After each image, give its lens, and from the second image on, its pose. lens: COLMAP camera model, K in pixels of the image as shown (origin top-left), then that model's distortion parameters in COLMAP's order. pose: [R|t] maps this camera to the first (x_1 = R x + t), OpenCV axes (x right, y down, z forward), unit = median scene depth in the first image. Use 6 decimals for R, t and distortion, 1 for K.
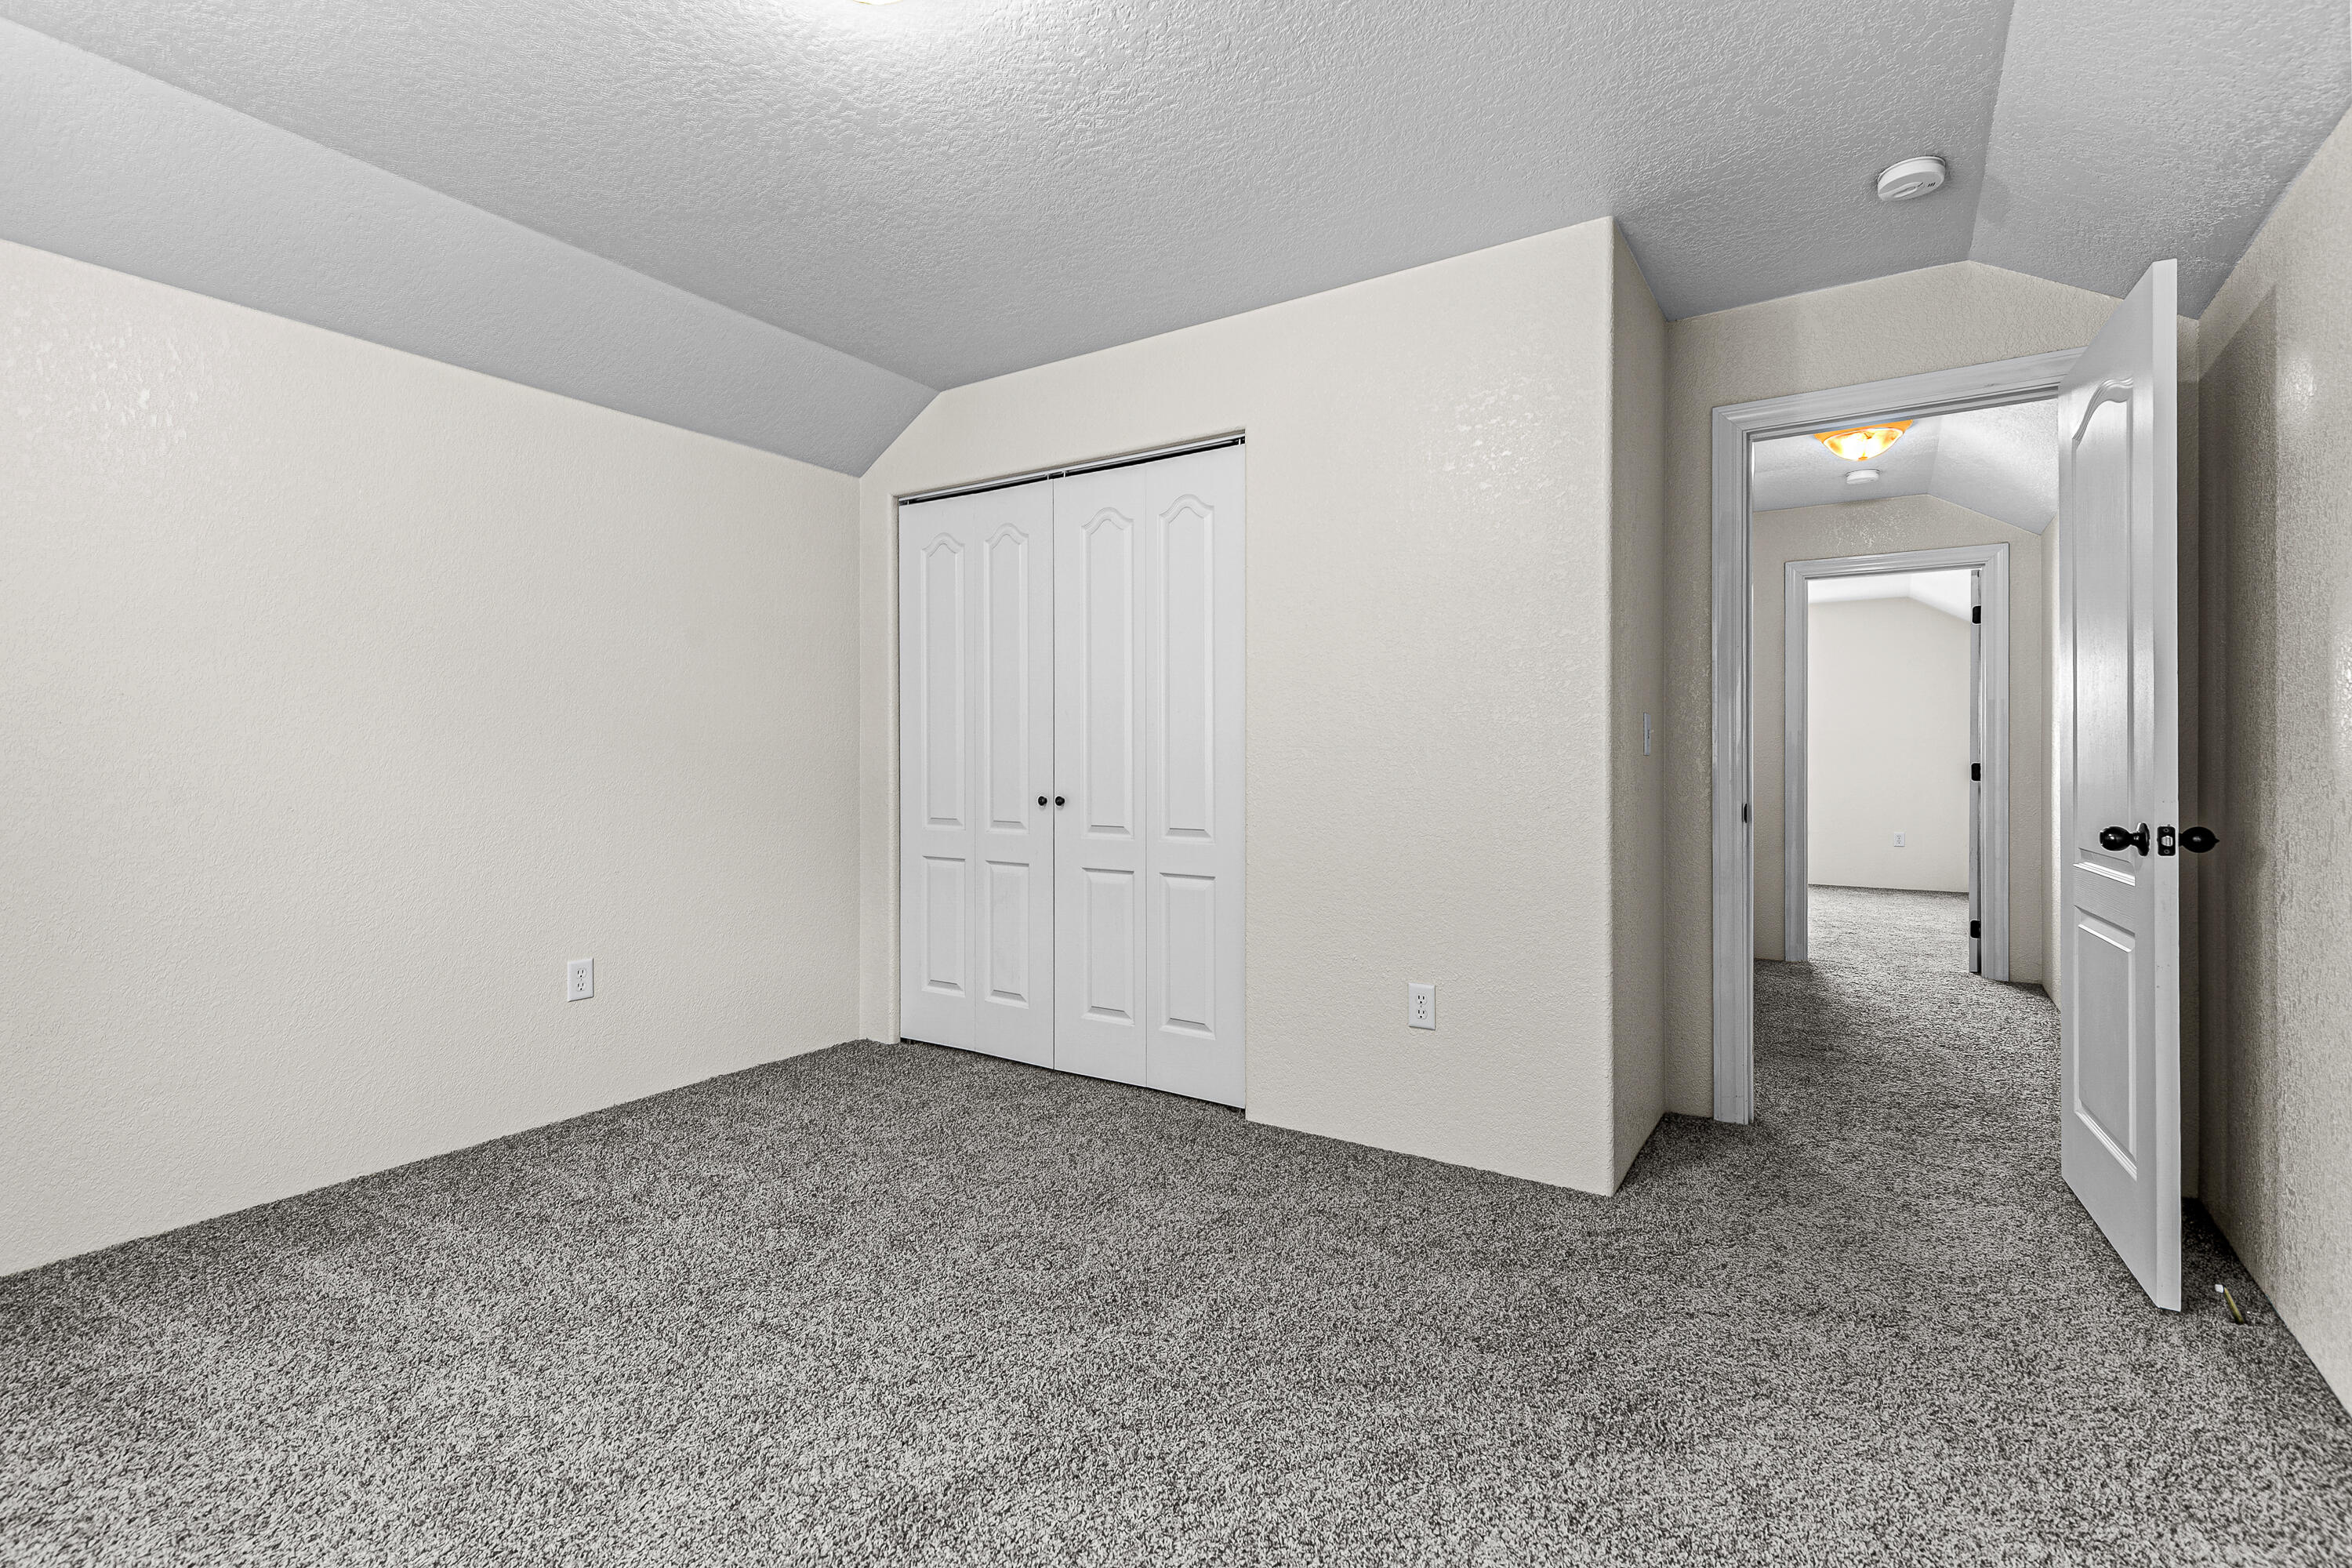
lens RADIAL K [[1077.4, 0, 1180.1], [0, 1077.4, 764.3], [0, 0, 1]] dist [0.013316, -0.001620]
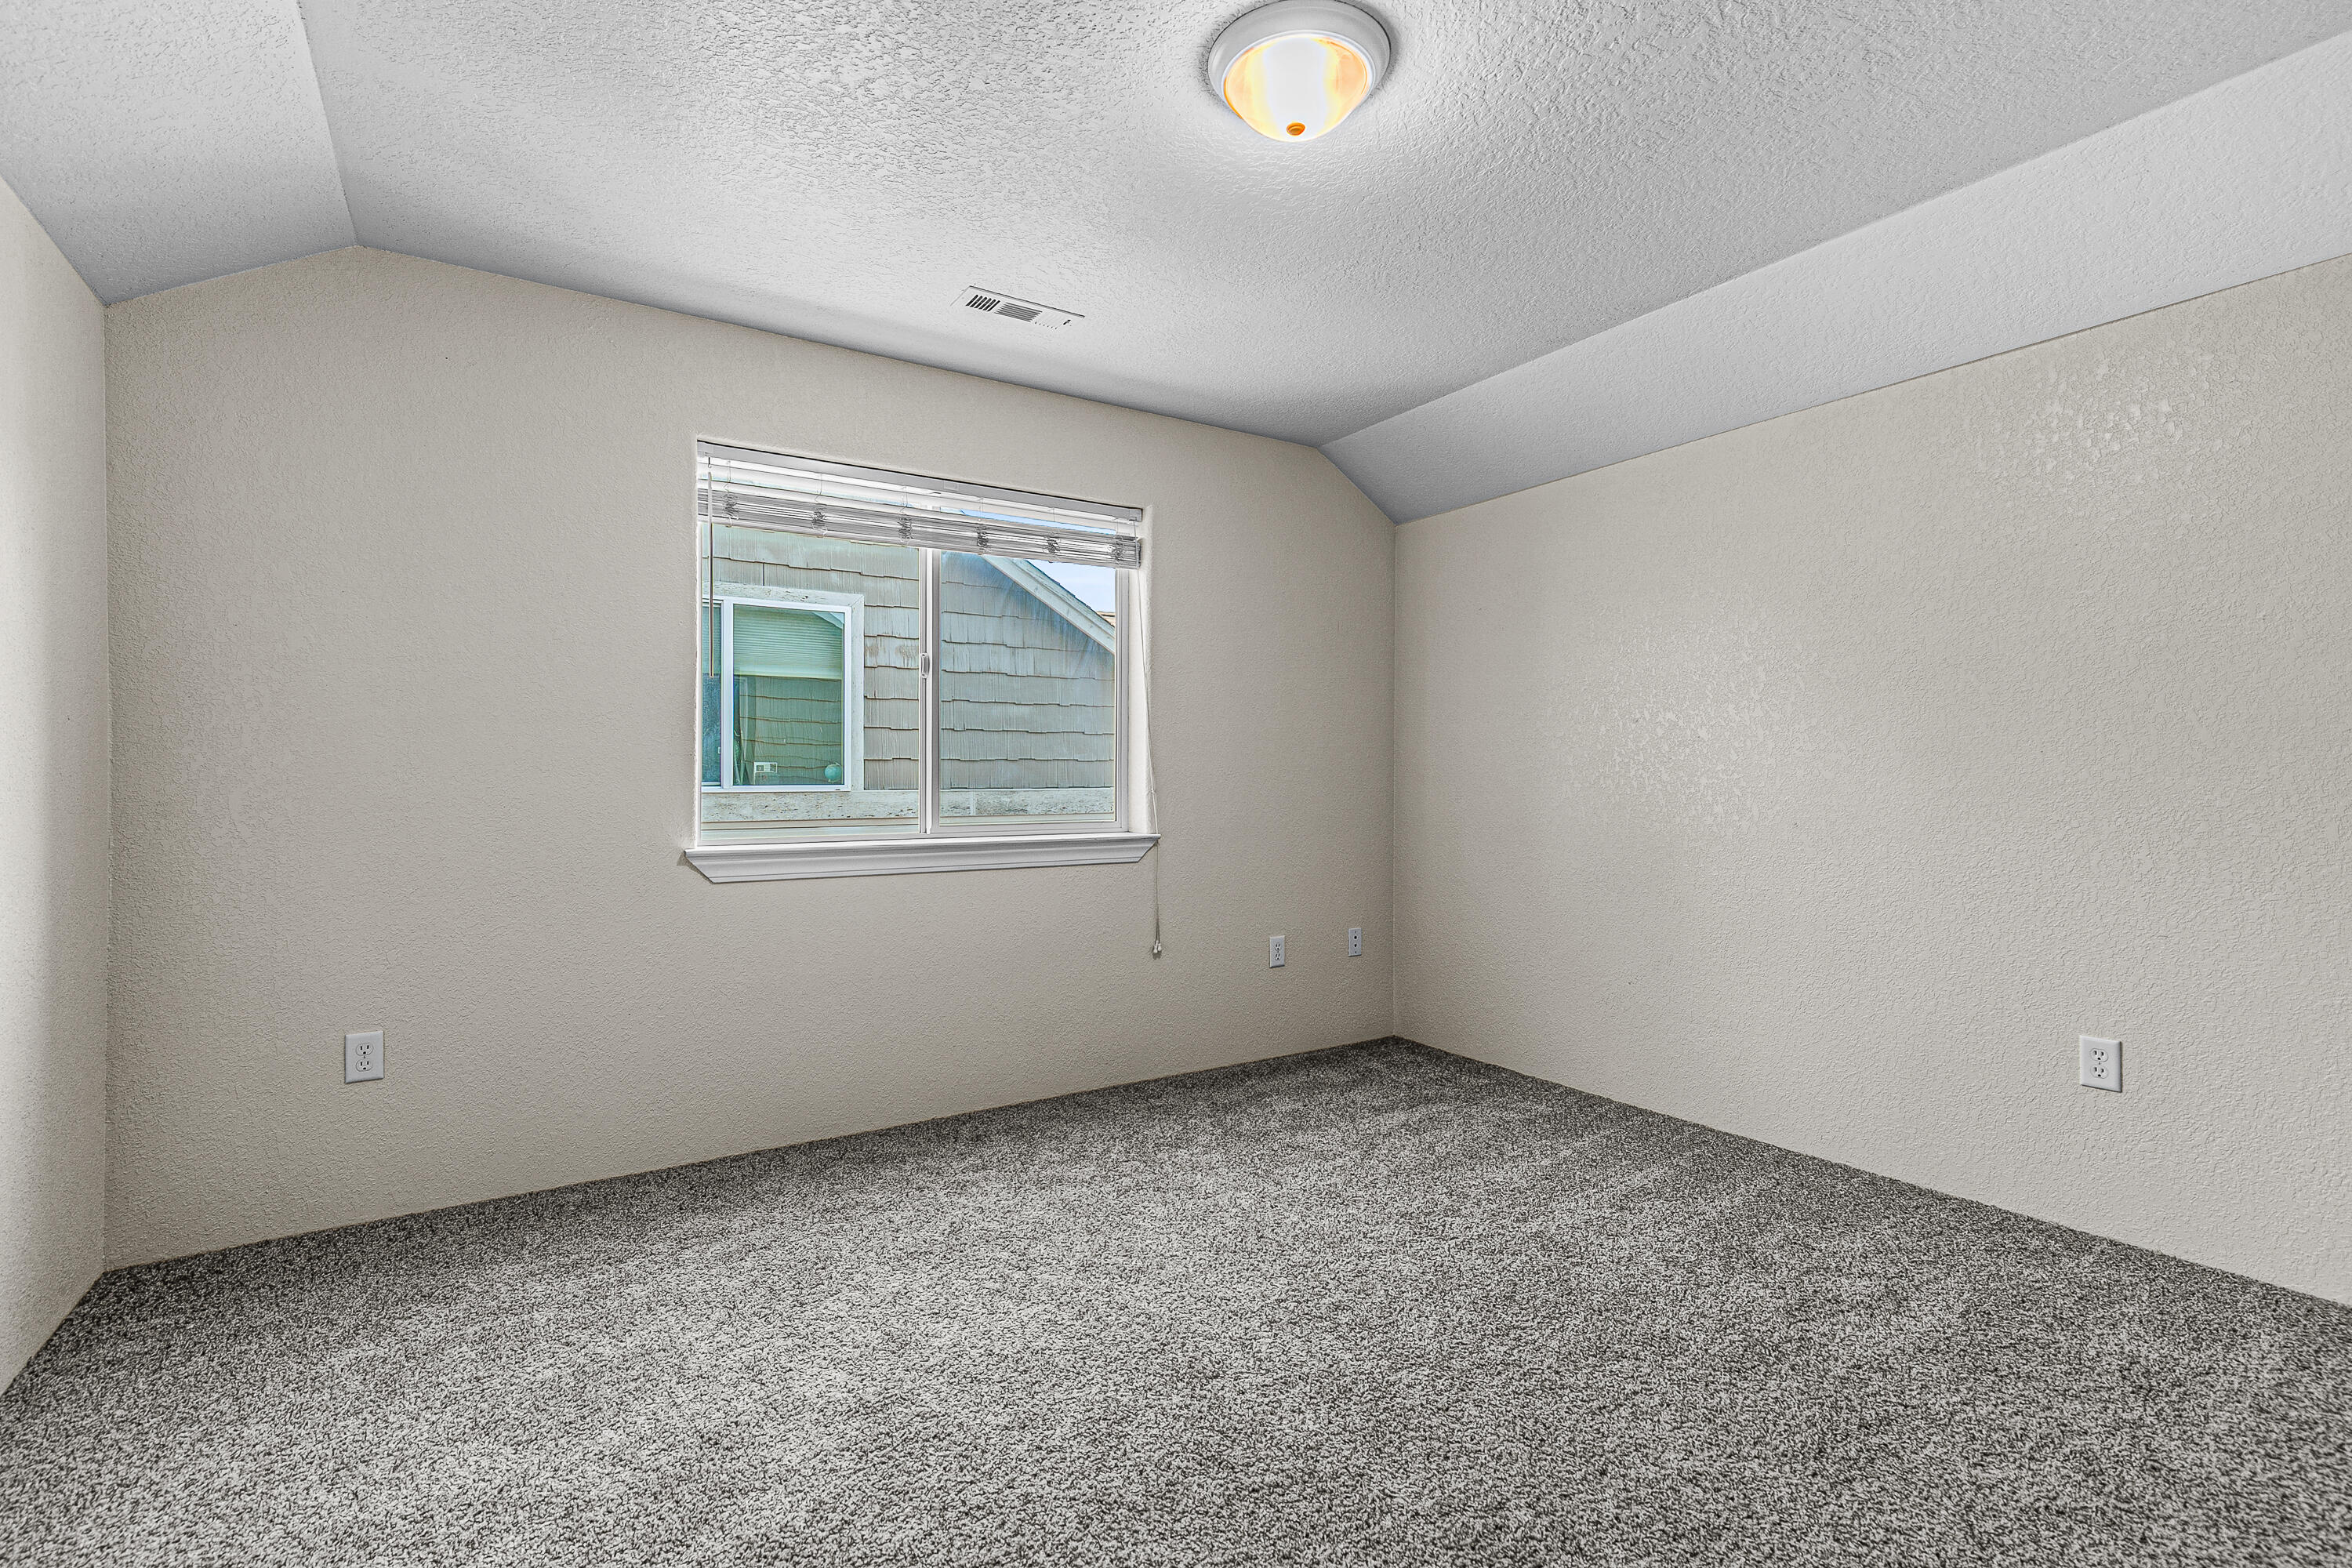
lens RADIAL K [[1077.4, 0, 1169.0], [0, 1077.4, 777.1], [0, 0, 1]] dist [0.013316, -0.001620]
pose [[-0.419800, -0.002697, -0.907613, 0.472620], [-0.000092, 0.999996, -0.002929, -0.006618], [0.907617, -0.001147, -0.419798, 0.761472]]
